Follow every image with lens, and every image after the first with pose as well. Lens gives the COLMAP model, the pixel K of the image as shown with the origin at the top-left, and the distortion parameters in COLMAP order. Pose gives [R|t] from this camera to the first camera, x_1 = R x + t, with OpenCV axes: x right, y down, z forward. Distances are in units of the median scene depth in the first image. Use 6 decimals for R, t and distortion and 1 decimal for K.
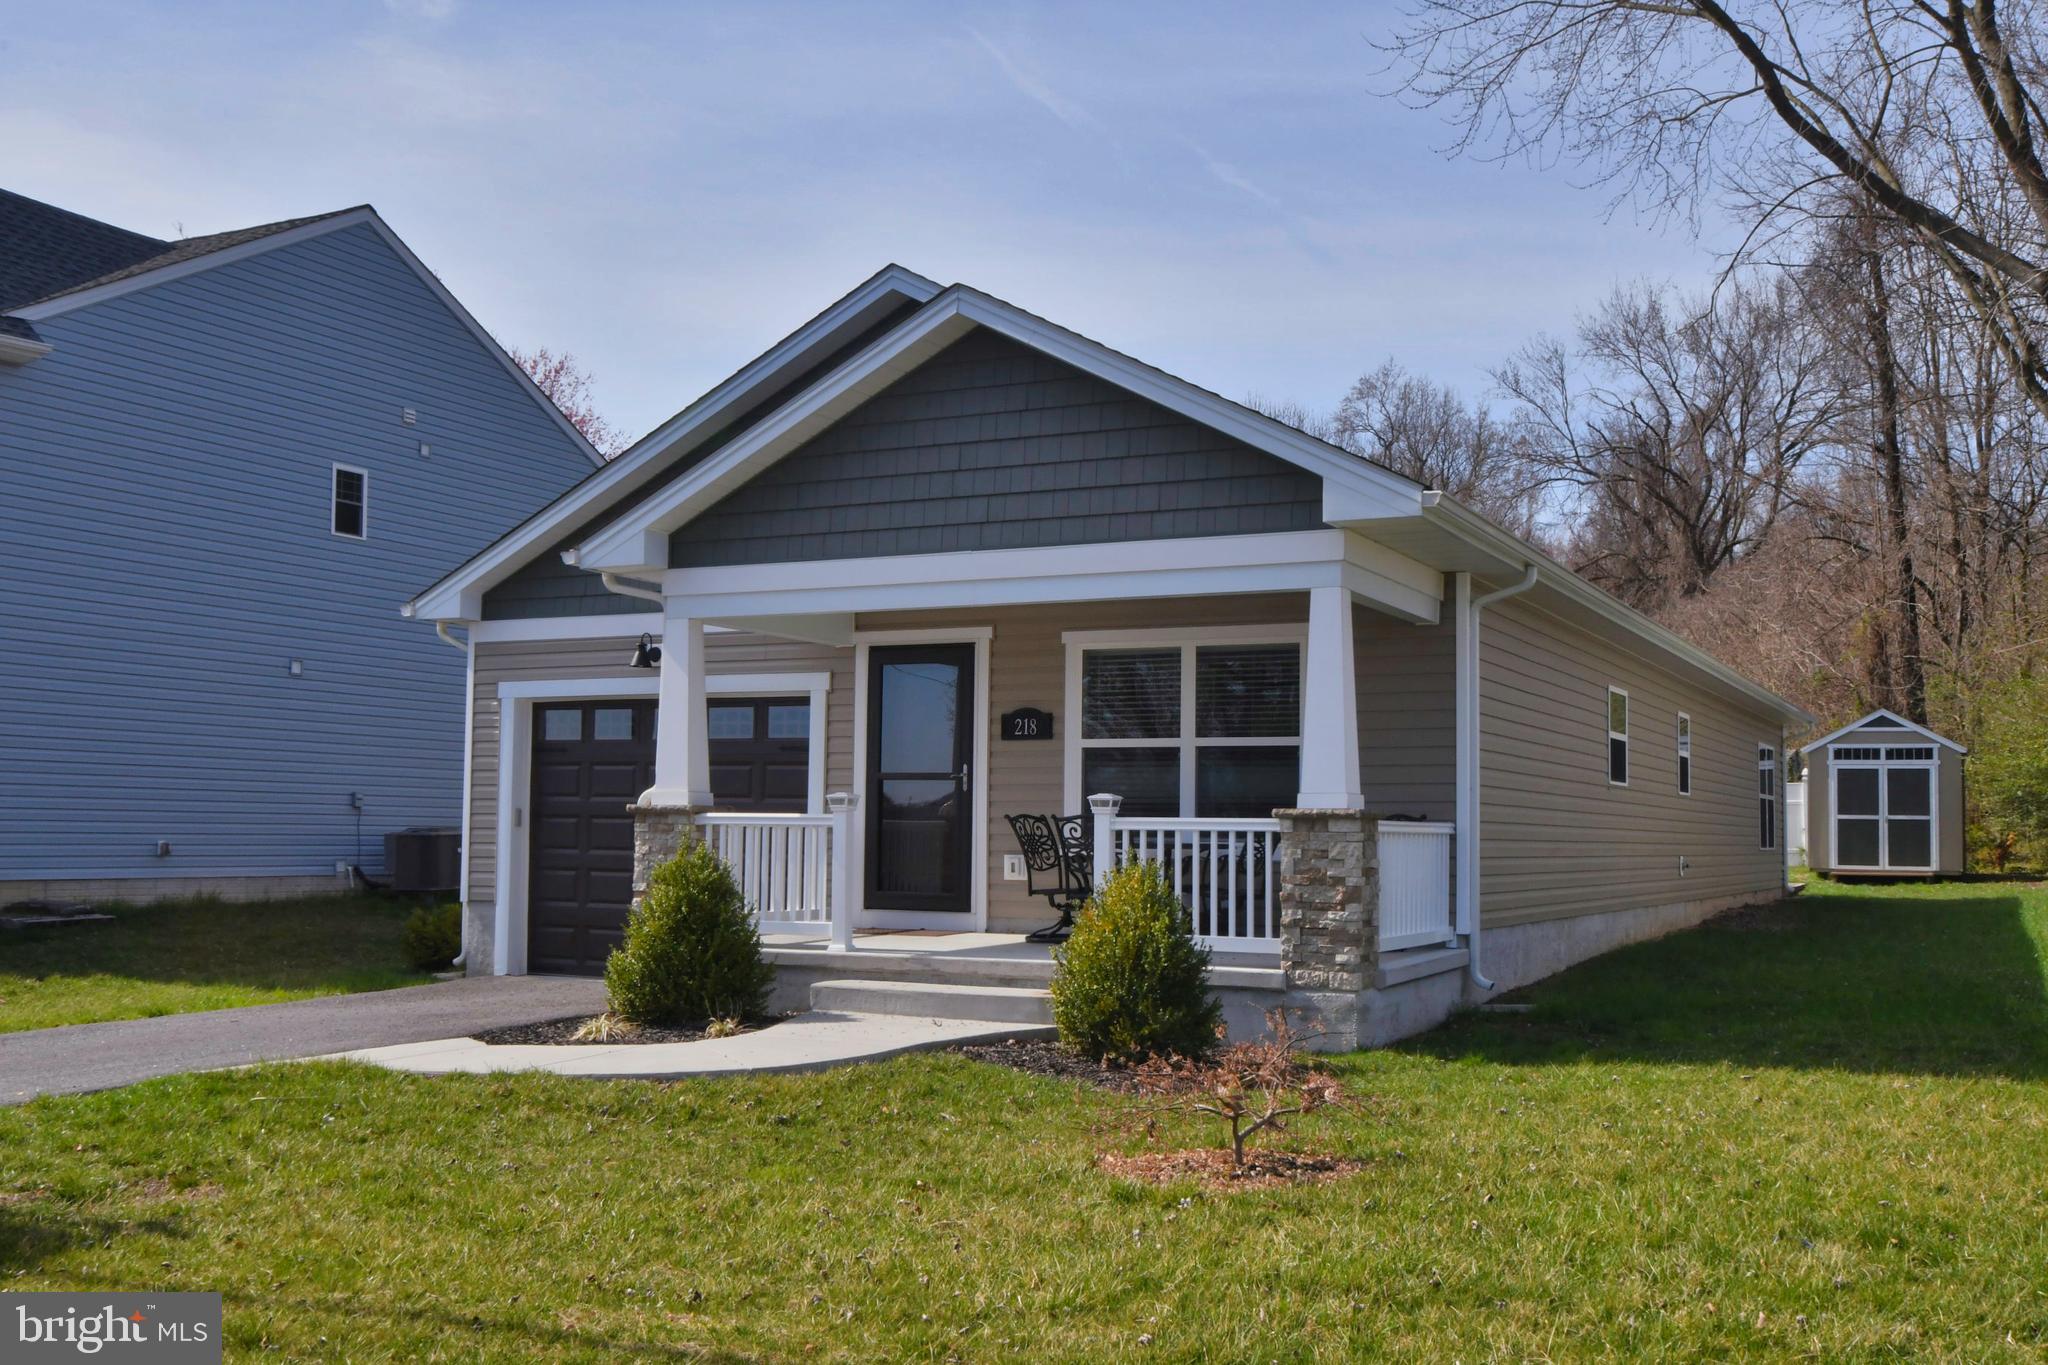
lens RADIAL K [[2053.1, 0, 1024.0], [0, 2053.1, 682.5], [0, 0, 1]] dist [-0.018595, -0.012983]
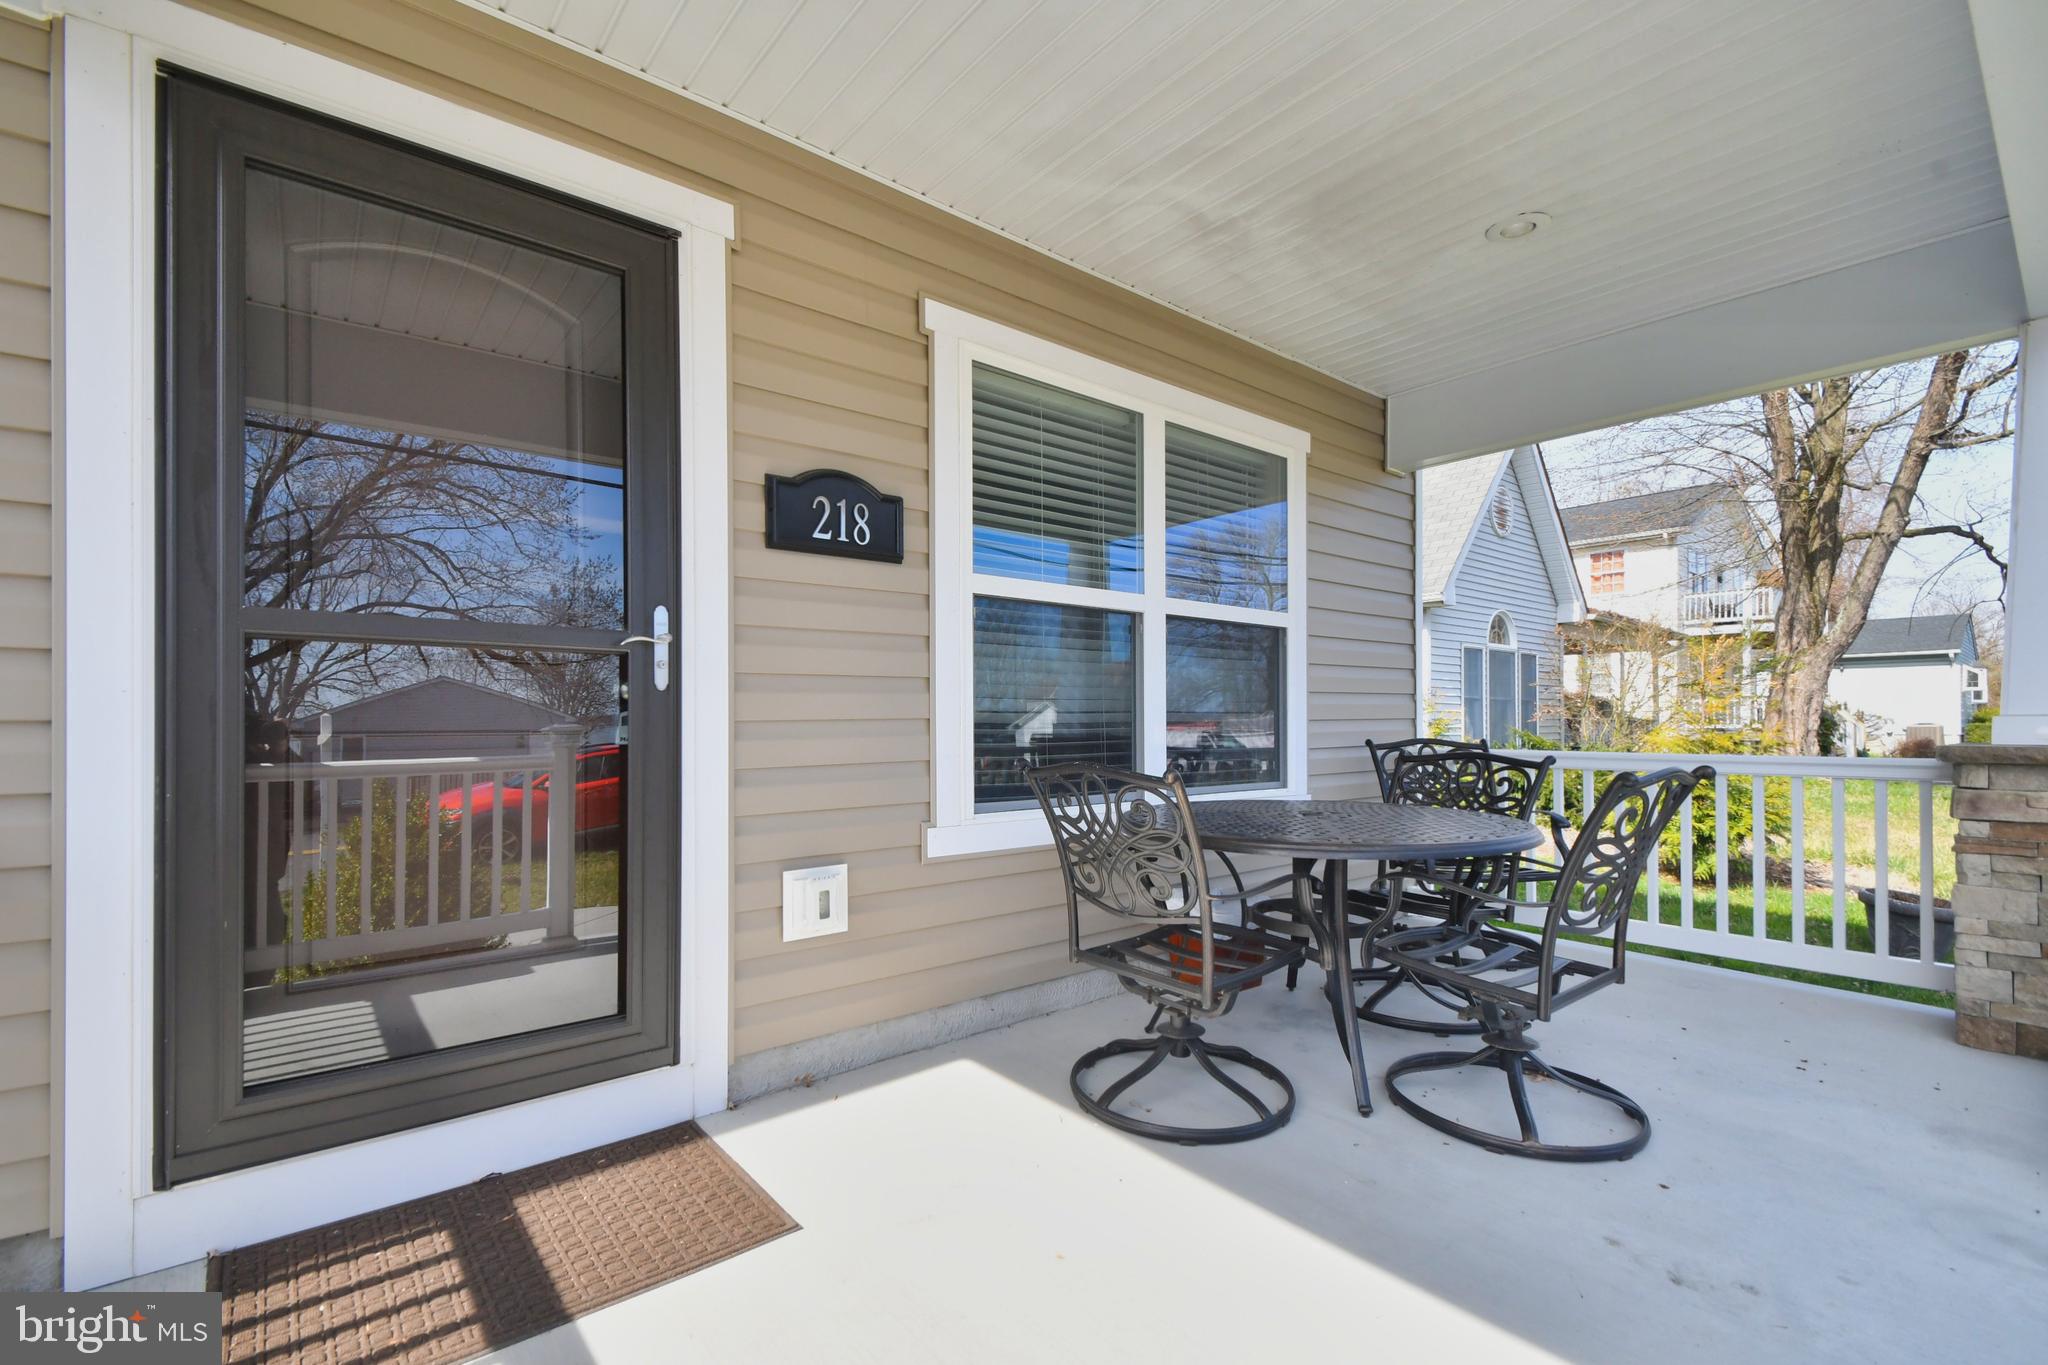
lens RADIAL K [[900.9, 0, 1007.1], [0, 900.9, 716.8], [0, 0, 1]] dist [0.013553, -0.000679]
pose [[0.412126, -0.008513, 0.911087, -0.135989], [-0.057147, 0.997746, 0.035173, 0.049561], [-0.909333, -0.066562, 0.410710, 0.905064]]
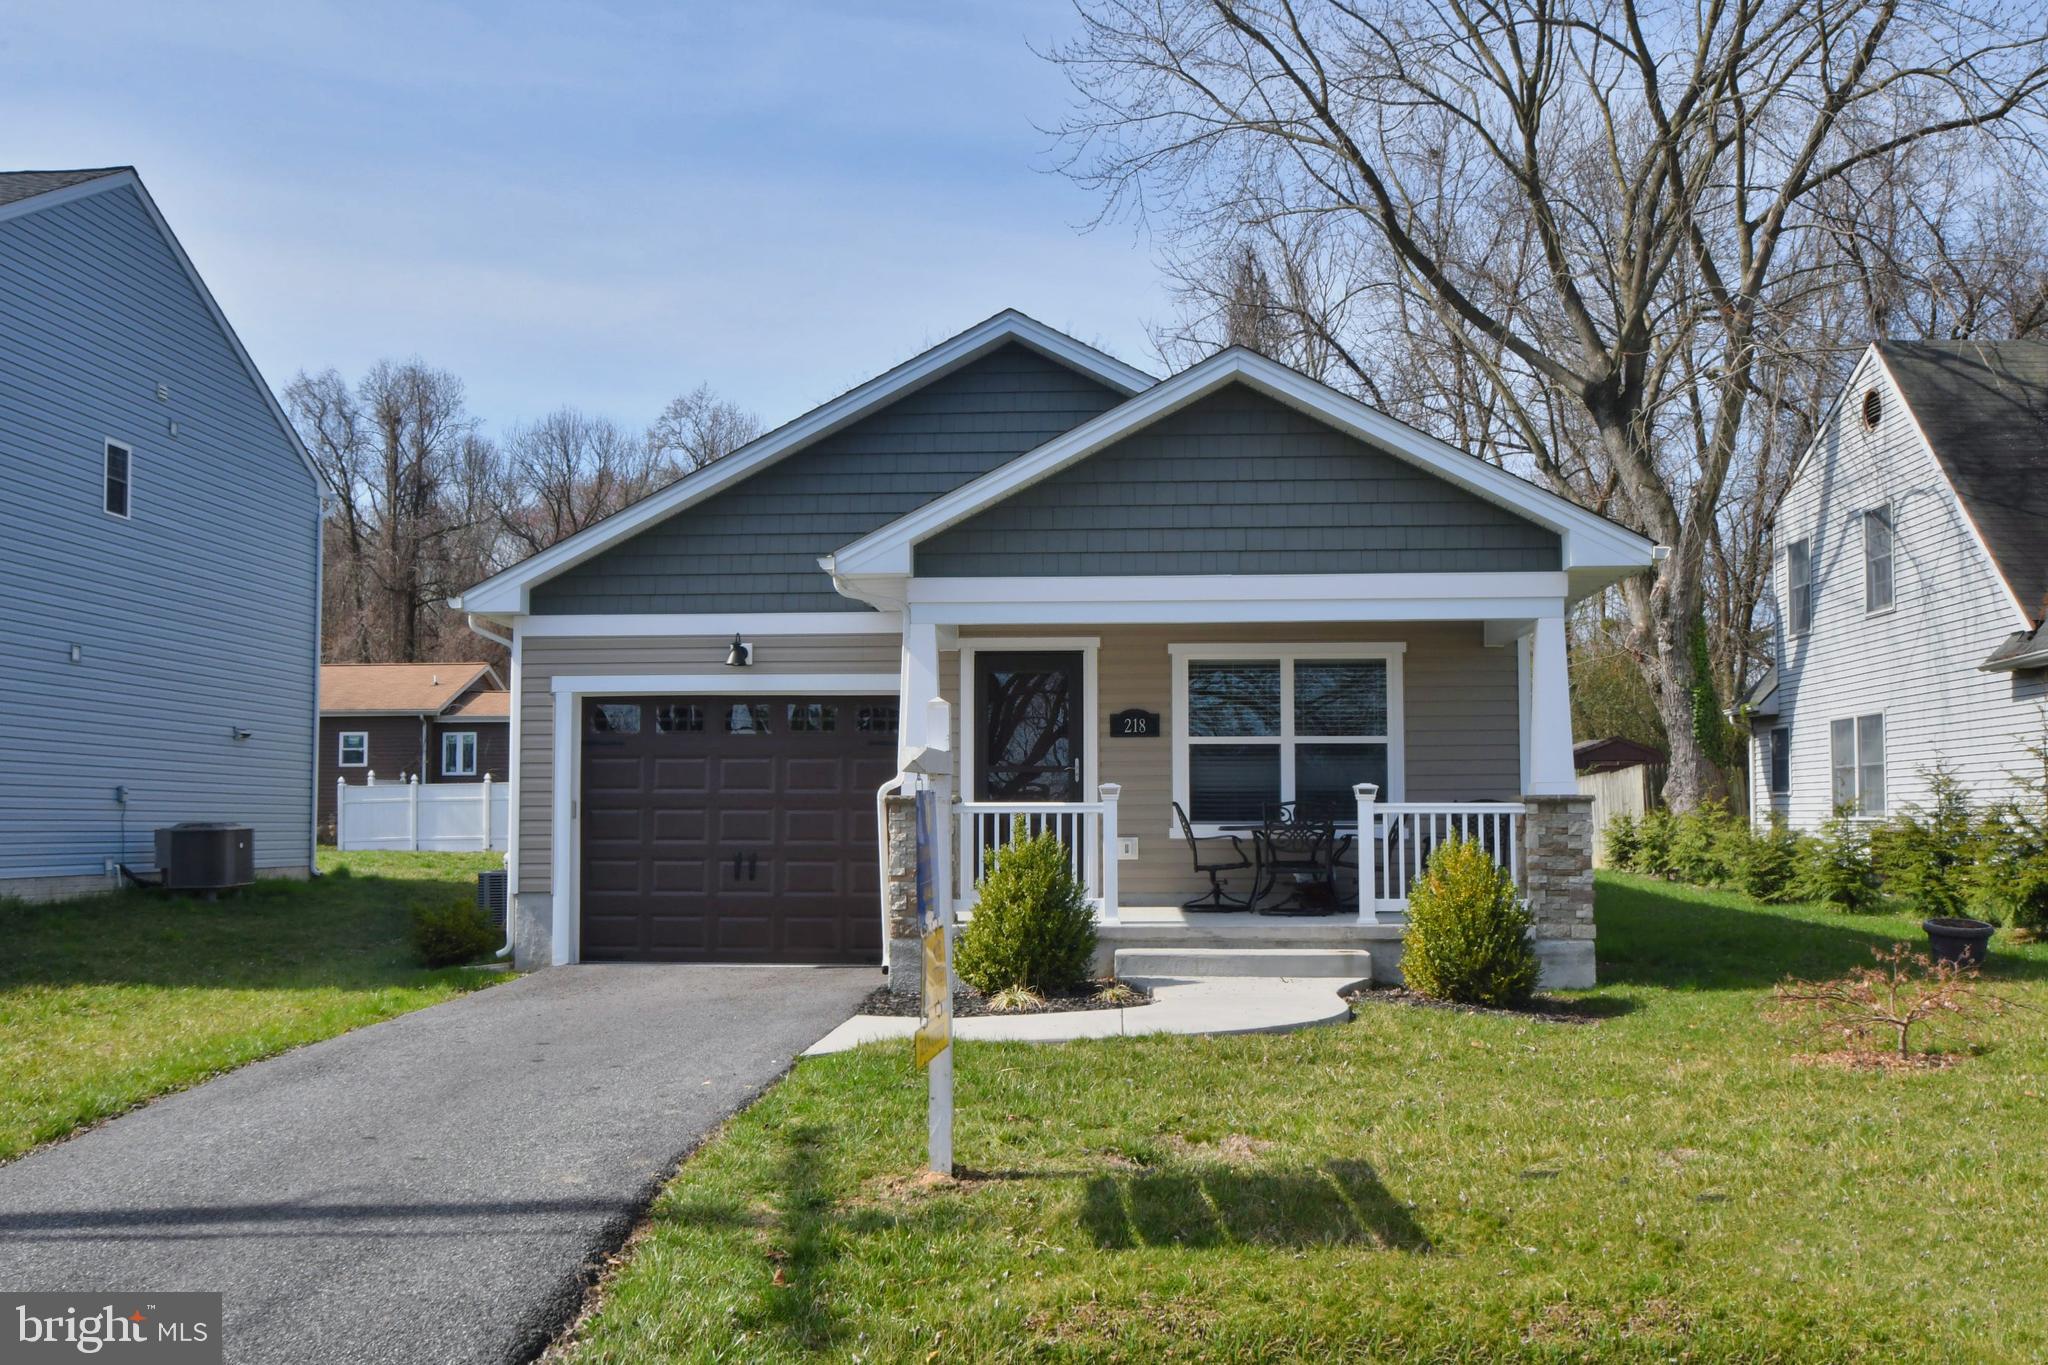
lens RADIAL K [[1904.4, 0, 1024.0], [0, 1904.4, 682.5], [0, 0, 1]] dist [-0.015326, -0.005416]
pose [[0.918730, 0.016700, 0.394533, -0.476334], [-0.017136, 0.999850, -0.002419, 0.001201], [-0.394514, -0.004539, 0.918879, 0.048773]]
